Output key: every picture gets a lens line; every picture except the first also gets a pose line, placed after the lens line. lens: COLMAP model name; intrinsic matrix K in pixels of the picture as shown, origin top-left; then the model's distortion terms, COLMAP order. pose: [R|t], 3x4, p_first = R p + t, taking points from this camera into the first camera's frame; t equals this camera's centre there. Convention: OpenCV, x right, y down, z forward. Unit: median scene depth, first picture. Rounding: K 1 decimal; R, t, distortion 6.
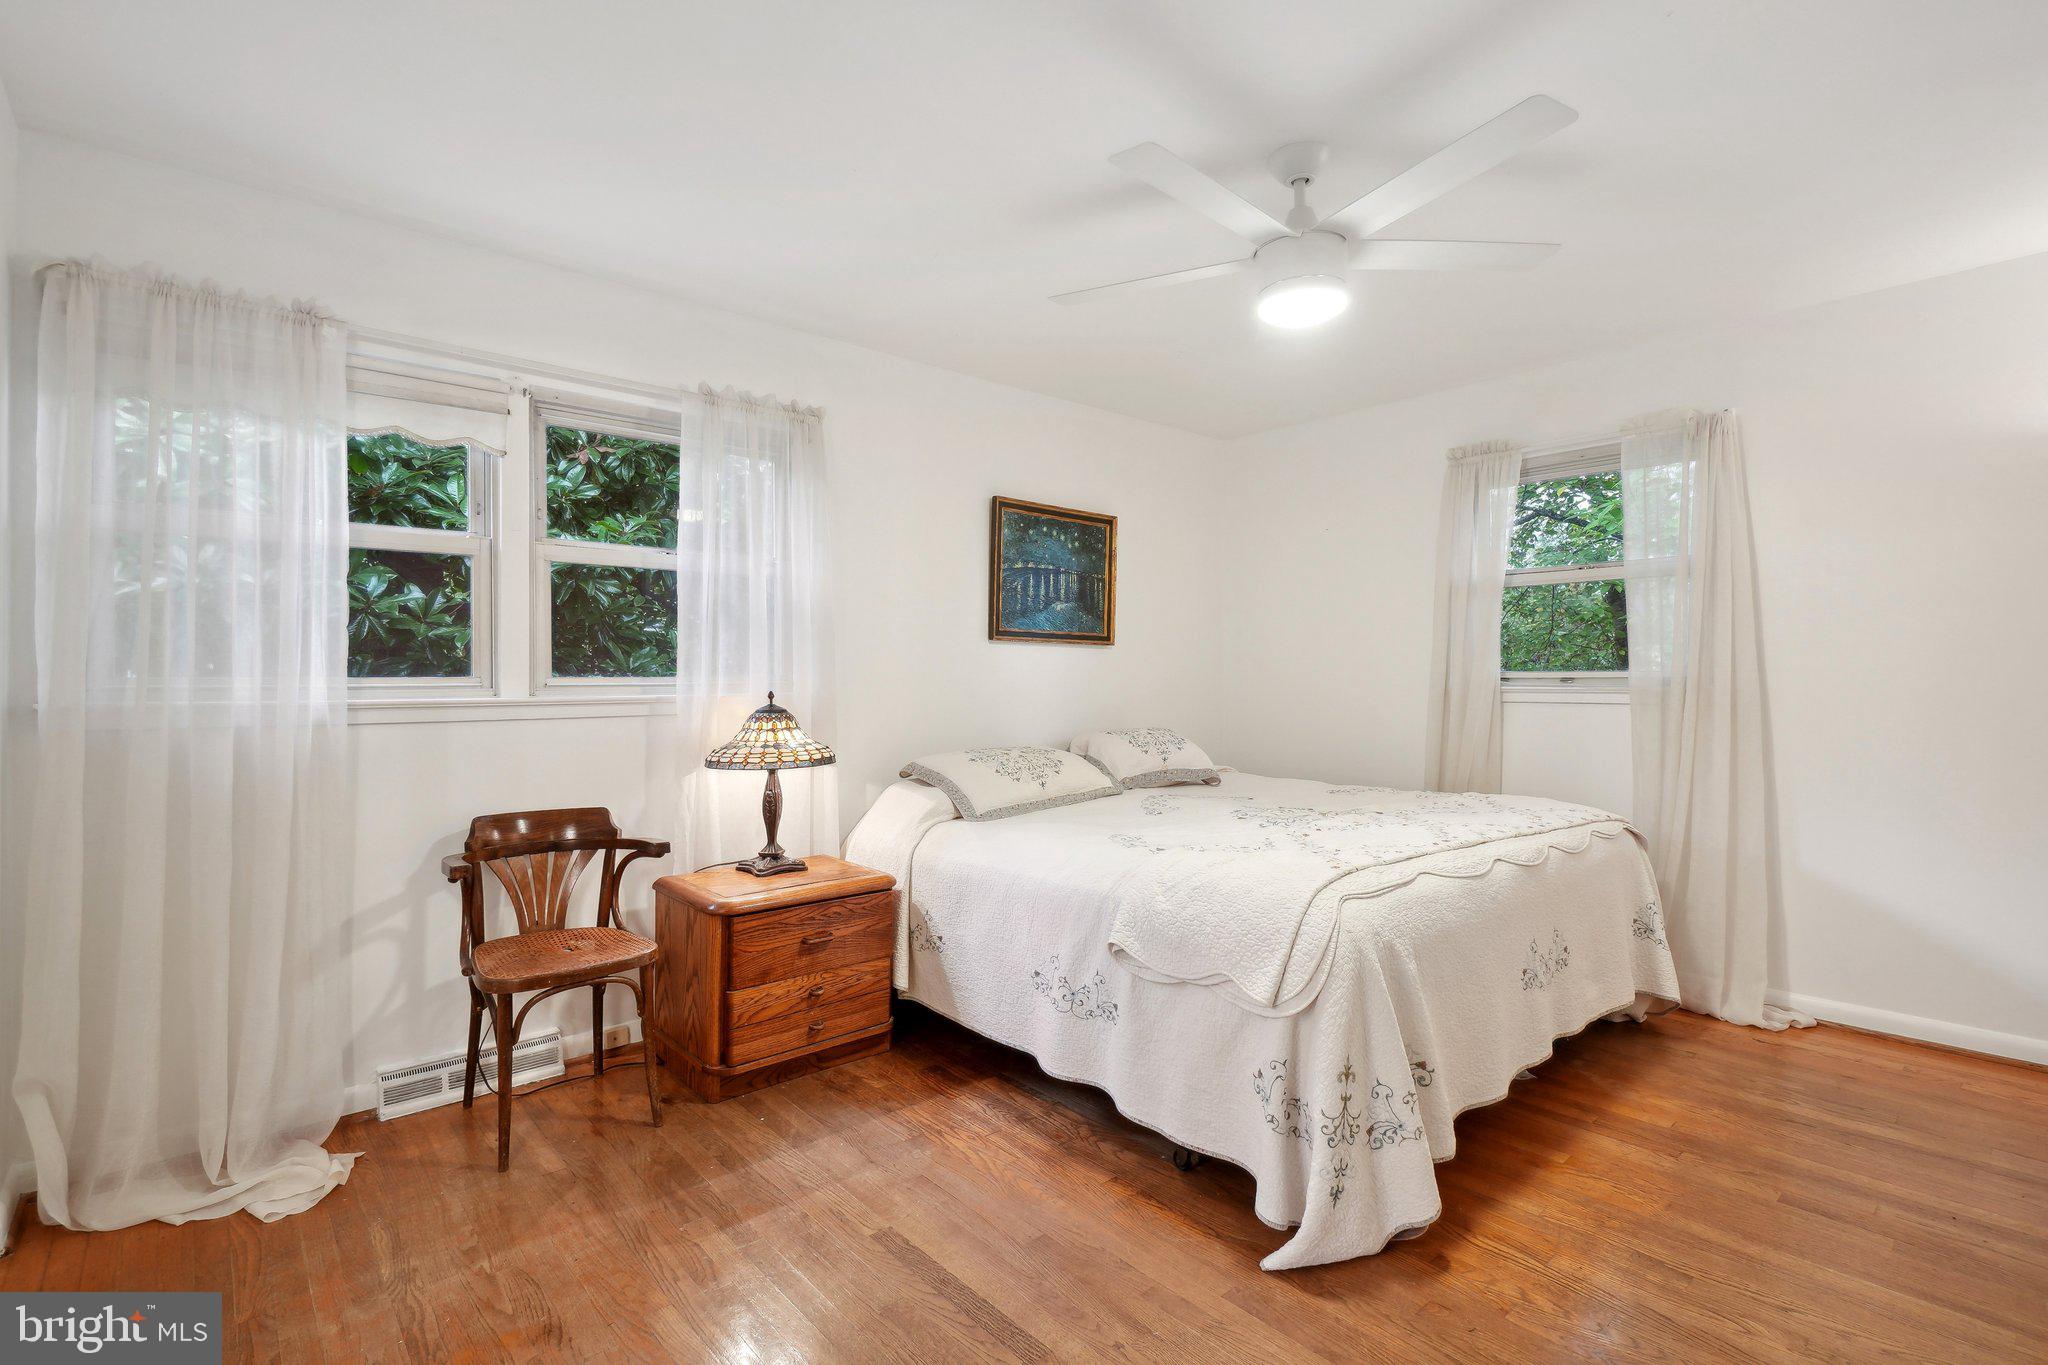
lens RADIAL K [[924.1, 0, 1024.0], [0, 924.1, 682.5], [0, 0, 1]] dist [-0.003150, -0.000470]
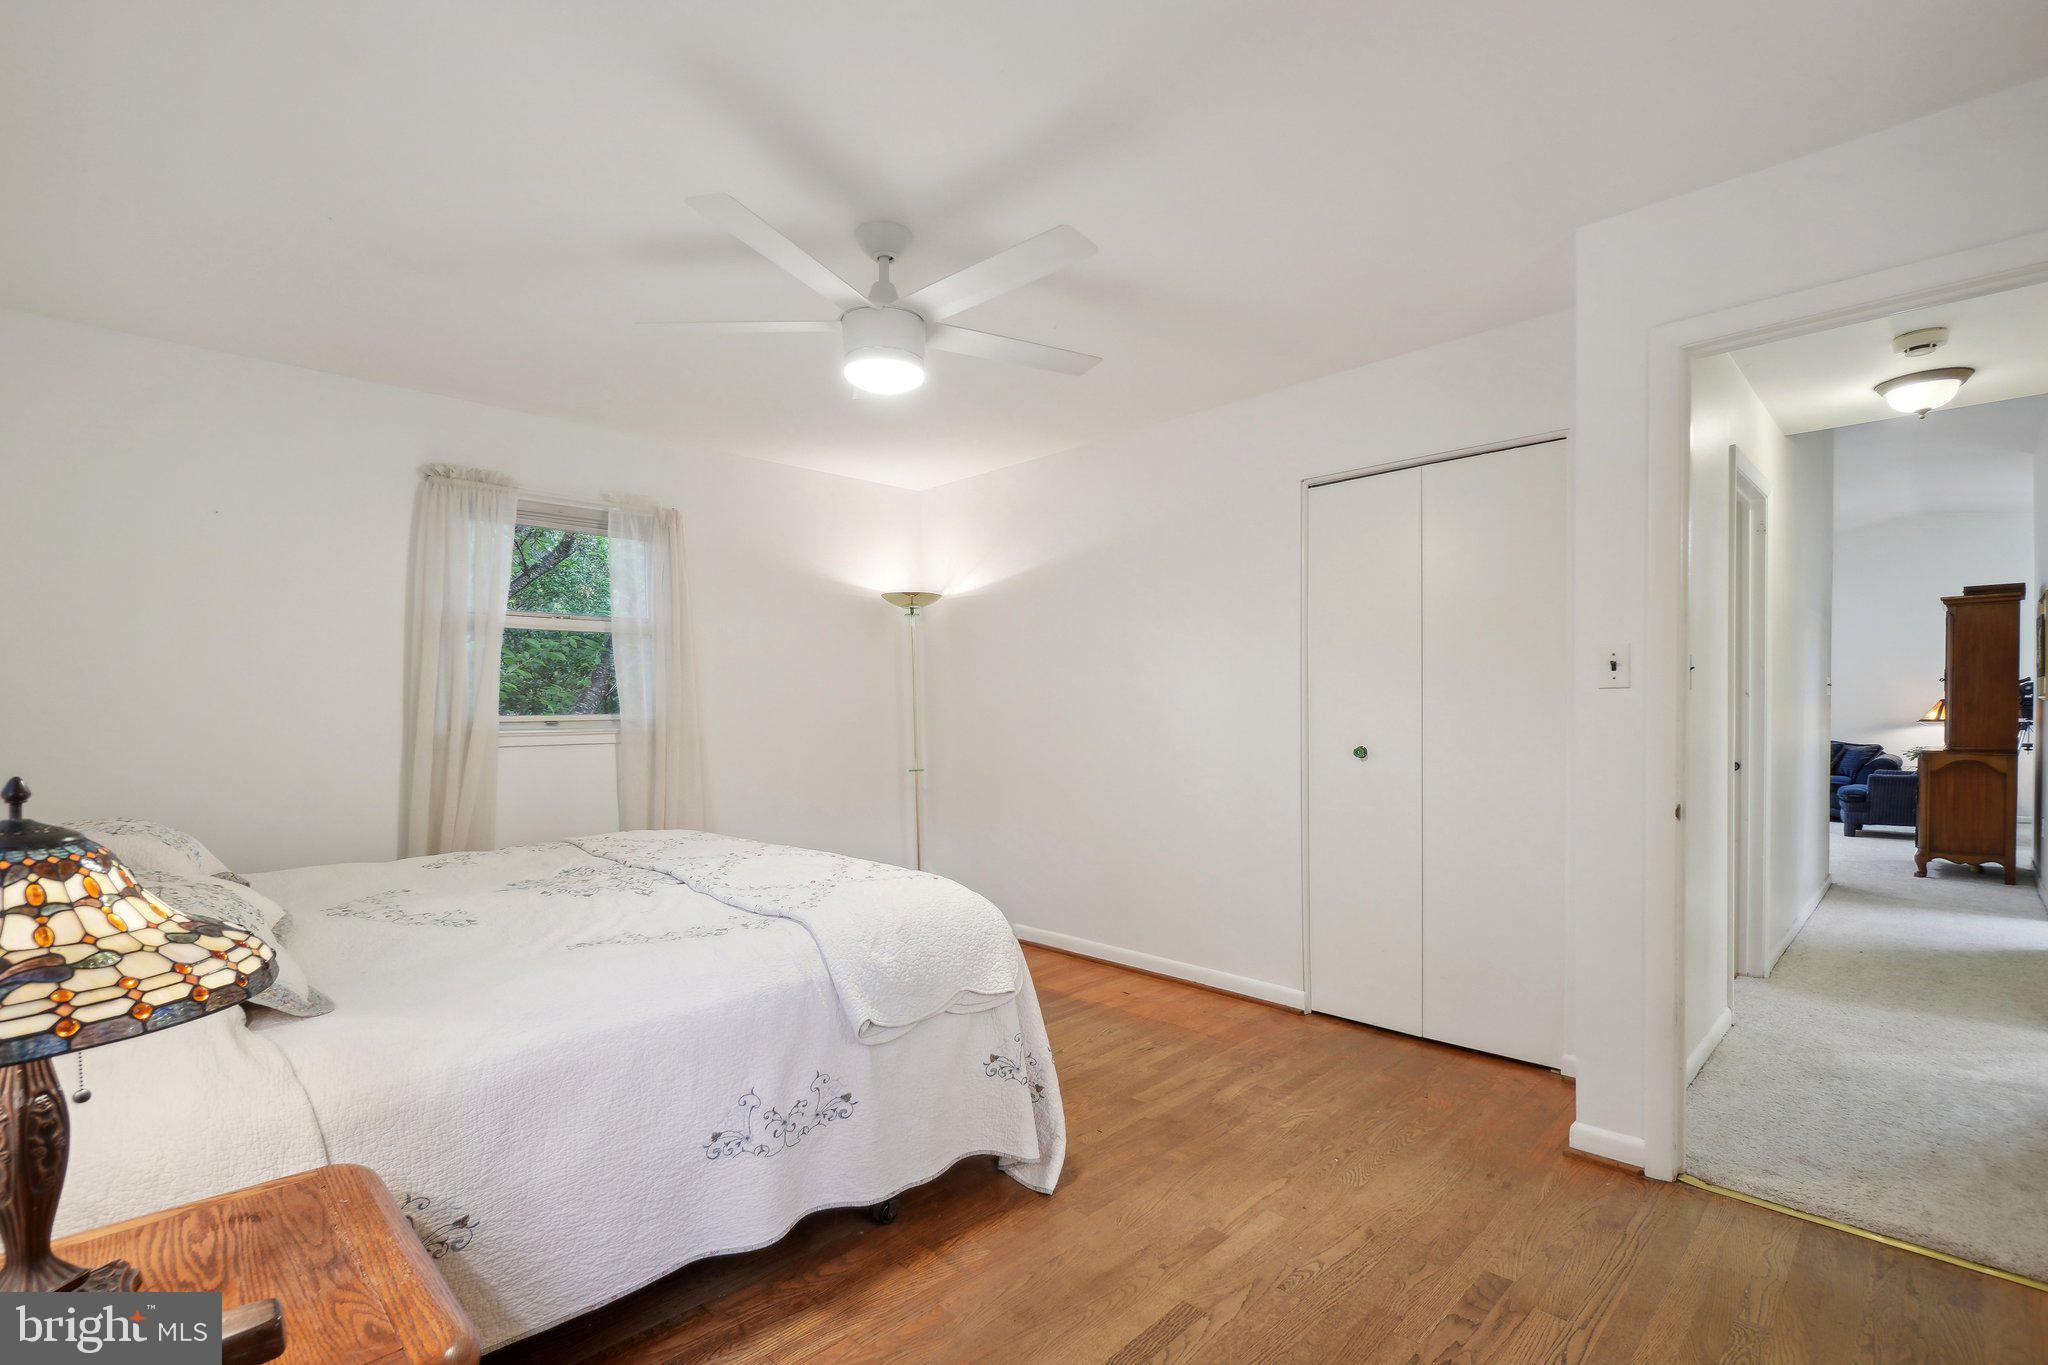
lens RADIAL K [[912.2, 0, 1022.2], [0, 912.2, 728.3], [0, 0, 1]] dist [-0.000408, -0.000096]
pose [[-0.033332, -0.020663, 0.999231, -0.481725], [0.018667, 0.999599, 0.021293, -0.009850], [-0.999270, 0.019362, -0.032933, 0.536143]]
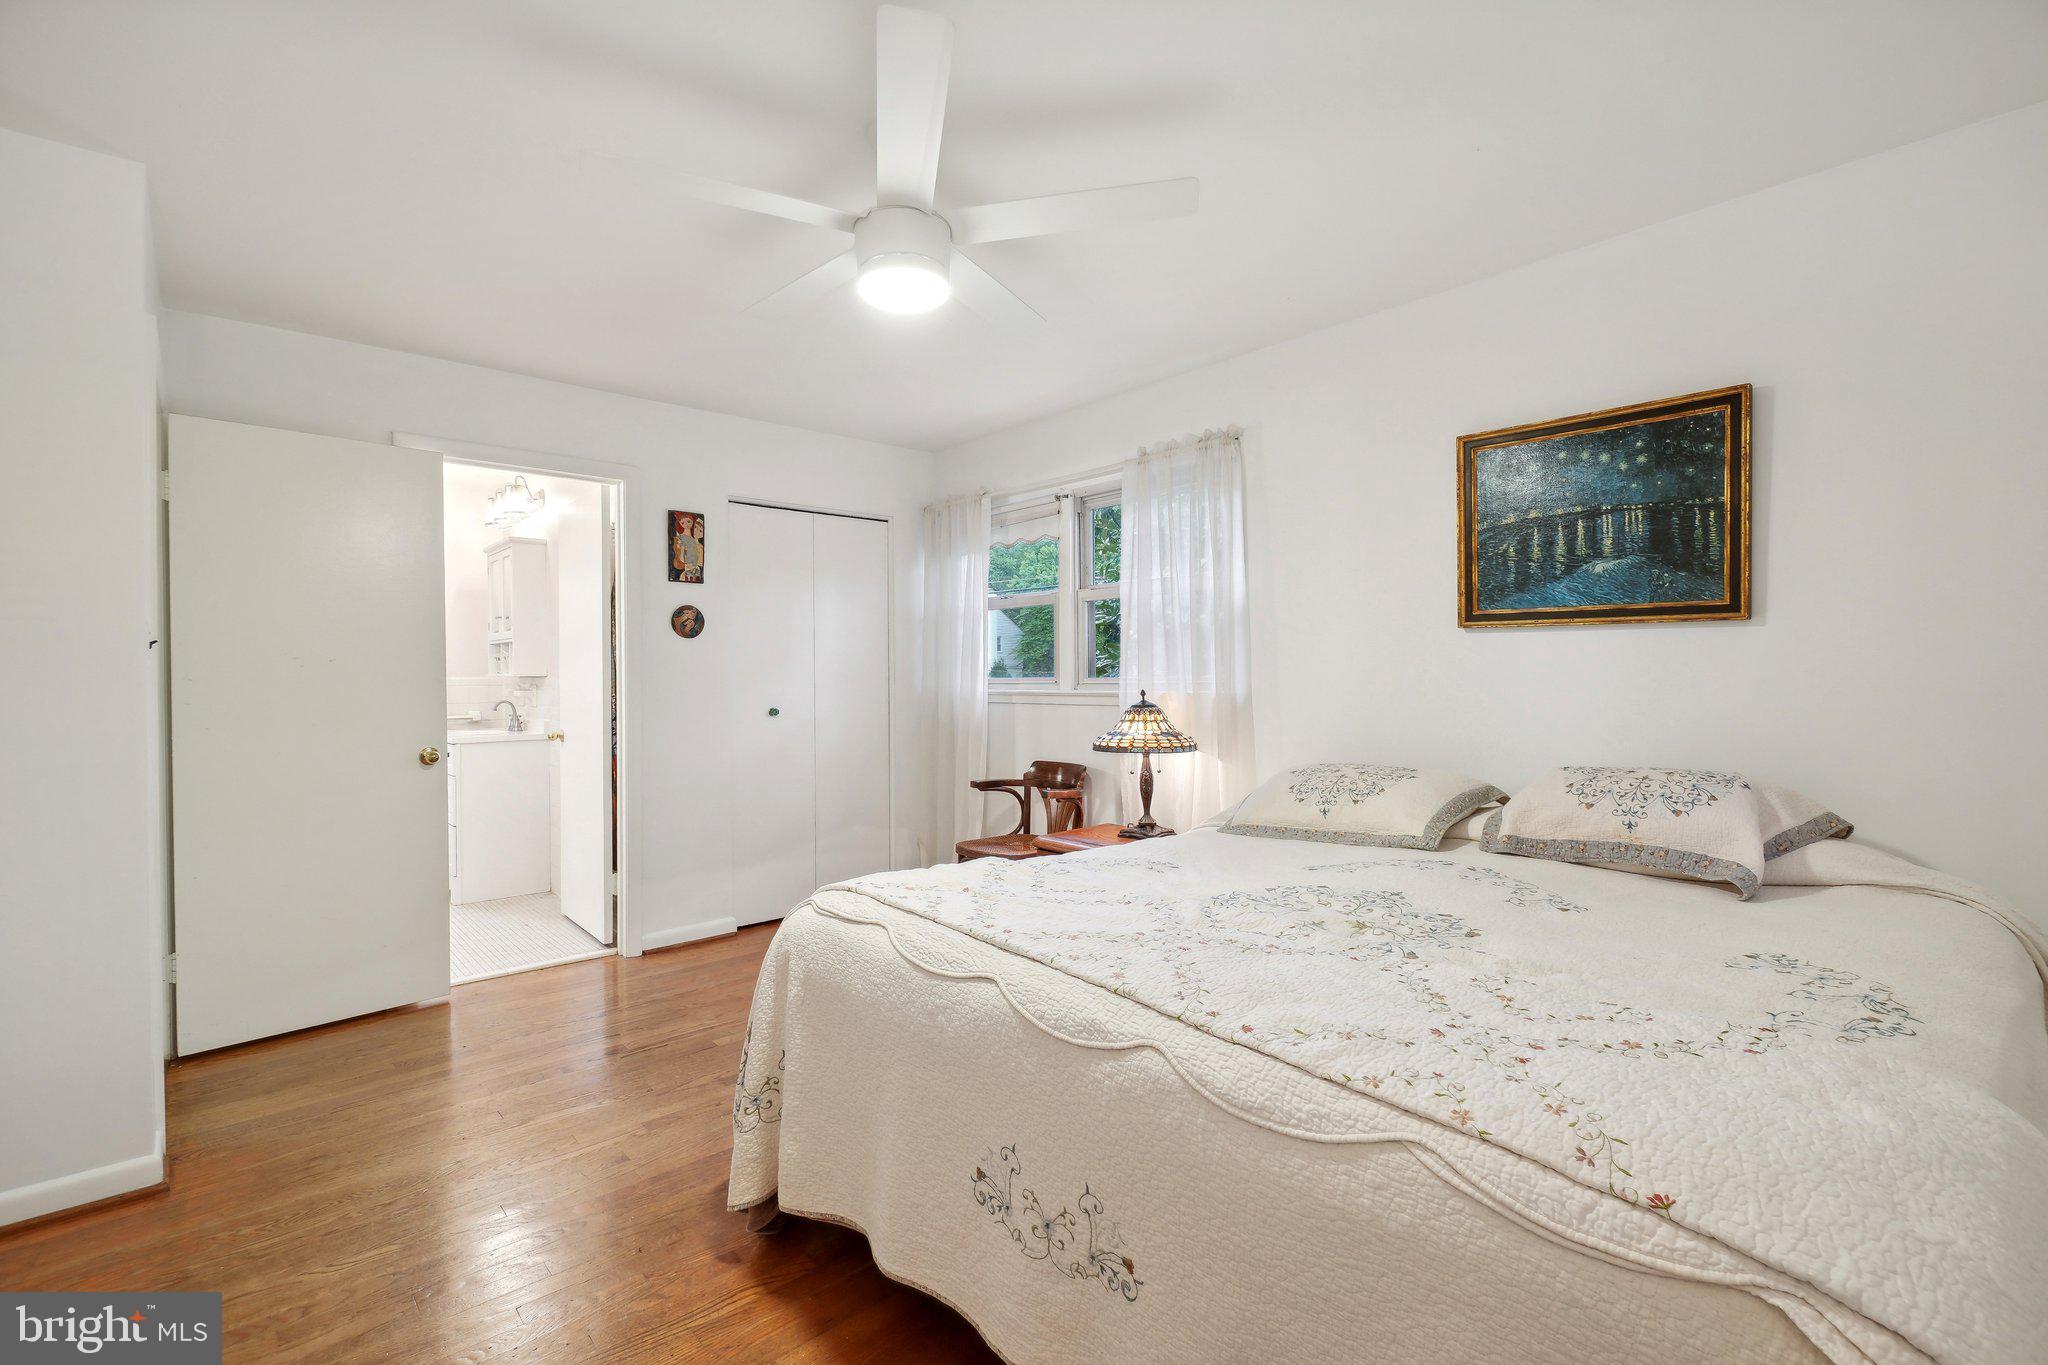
lens RADIAL K [[906.9, 0, 1024.0], [0, 906.9, 682.5], [0, 0, 1]] dist [0.002389, 0.000144]
pose [[0.016849, 0.006744, -0.999835, 0.720133], [-0.003656, 0.999971, 0.006683, -0.005567], [0.999851, 0.003543, 0.016873, 0.646549]]
